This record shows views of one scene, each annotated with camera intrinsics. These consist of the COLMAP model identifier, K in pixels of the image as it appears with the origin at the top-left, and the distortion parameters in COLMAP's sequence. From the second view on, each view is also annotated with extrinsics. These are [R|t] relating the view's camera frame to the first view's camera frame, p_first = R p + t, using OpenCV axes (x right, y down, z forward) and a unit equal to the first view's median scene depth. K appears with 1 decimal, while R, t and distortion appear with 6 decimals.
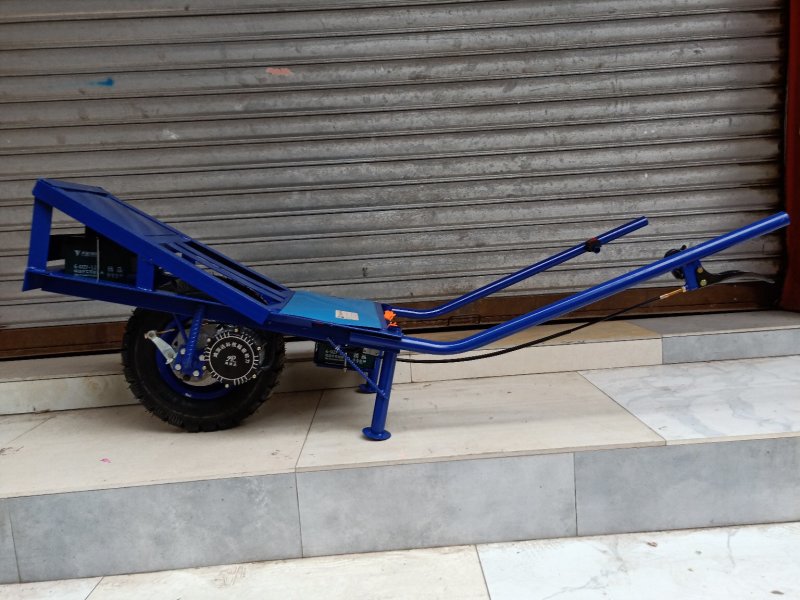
lens RADIAL K [[611.7, 0, 400.0], [0, 611.7, 300.0], [0, 0, 1]] dist [0.043970, -0.006346]
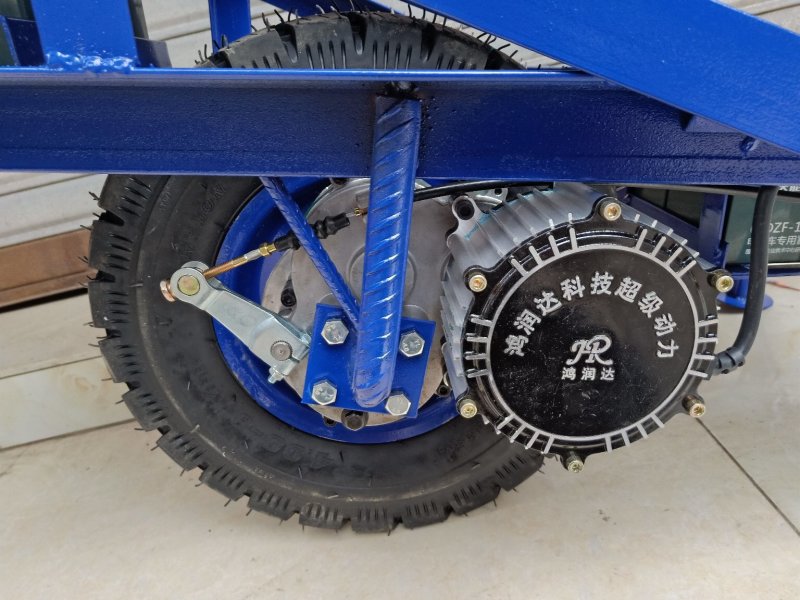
lens RADIAL K [[611.7, 0, 400.0], [0, 611.7, 300.0], [0, 0, 1]] dist [0.043970, -0.006346]
pose [[0.987476, -0.148901, -0.052149, -0.218250], [0.157113, 0.958212, 0.239051, 0.013176], [0.014375, -0.244250, 0.969606, 0.539032]]
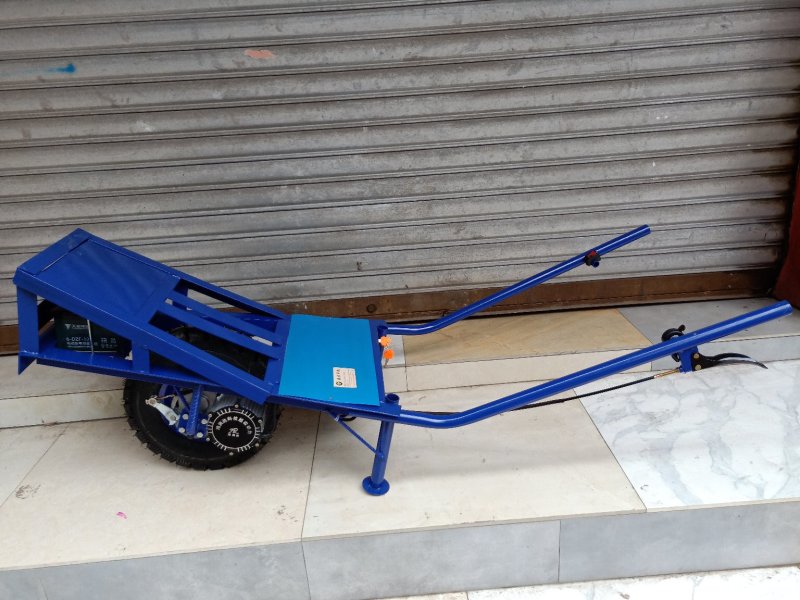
lens RADIAL K [[611.7, 0, 400.0], [0, 611.7, 300.0], [0, 0, 1]] dist [0.043970, -0.006346]
pose [[0.999879, -0.007308, 0.013764, -0.005987], [0.003620, 0.967979, 0.251006, -0.250856], [-0.015158, -0.250926, 0.967888, 0.036712]]
